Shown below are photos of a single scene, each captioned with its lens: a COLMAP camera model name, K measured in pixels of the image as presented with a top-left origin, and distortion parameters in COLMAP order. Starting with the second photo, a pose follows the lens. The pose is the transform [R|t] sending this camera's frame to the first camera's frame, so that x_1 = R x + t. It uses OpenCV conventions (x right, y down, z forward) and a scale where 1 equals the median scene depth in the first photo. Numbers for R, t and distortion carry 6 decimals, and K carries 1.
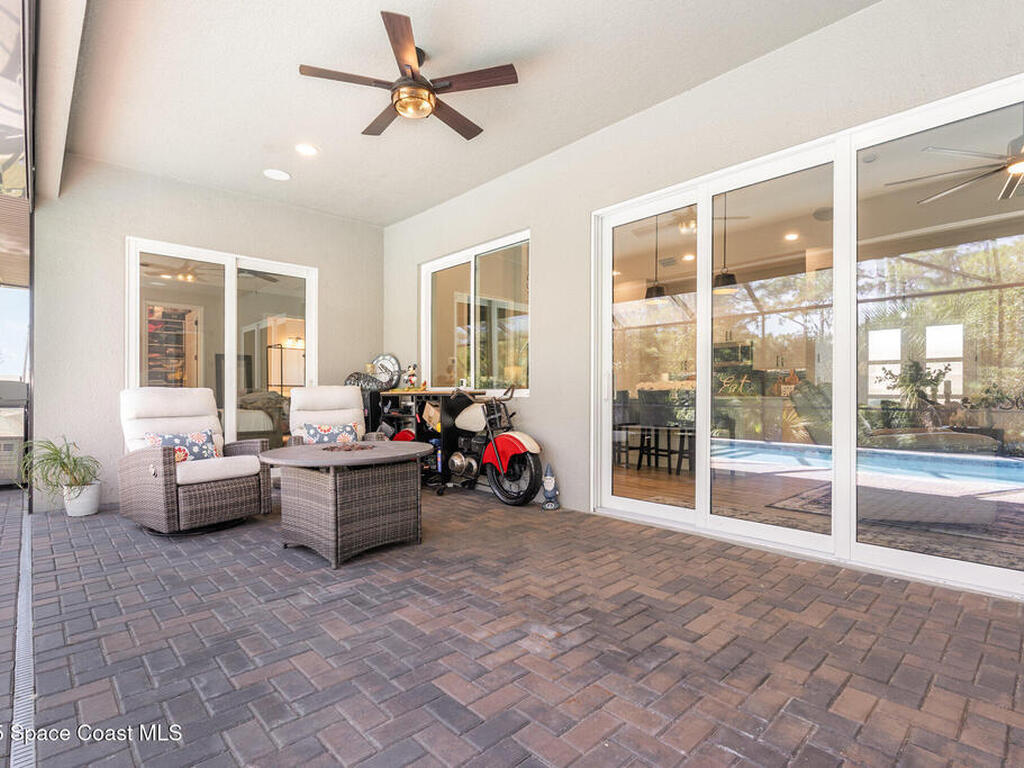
lens RADIAL K [[510.3, 0, 508.0], [0, 510.3, 392.0], [0, 0, 1]] dist [-0.006657, 0.002411]
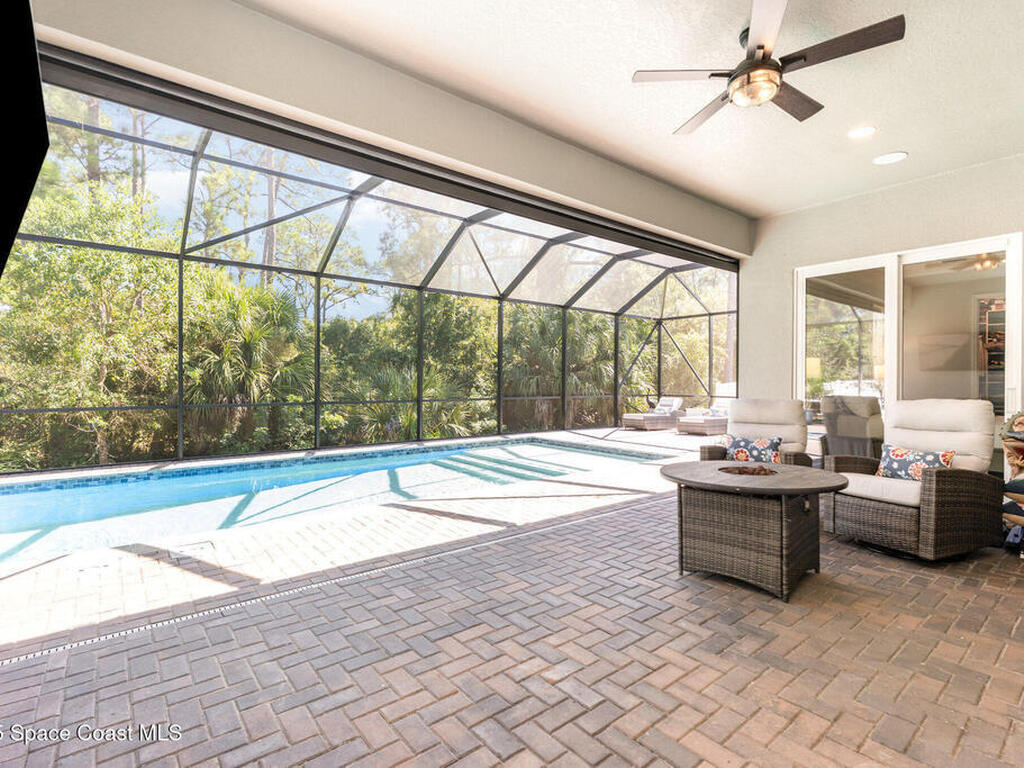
lens RADIAL K [[510.3, 0, 534.5], [0, 510.3, 380.5], [0, 0, 1]] dist [-0.006657, 0.002411]
pose [[-0.031926, 0.000357, -0.999490, 0.681522], [0.000705, 1.000000, 0.000334, -0.065230], [0.999490, -0.000694, -0.031926, 0.629251]]
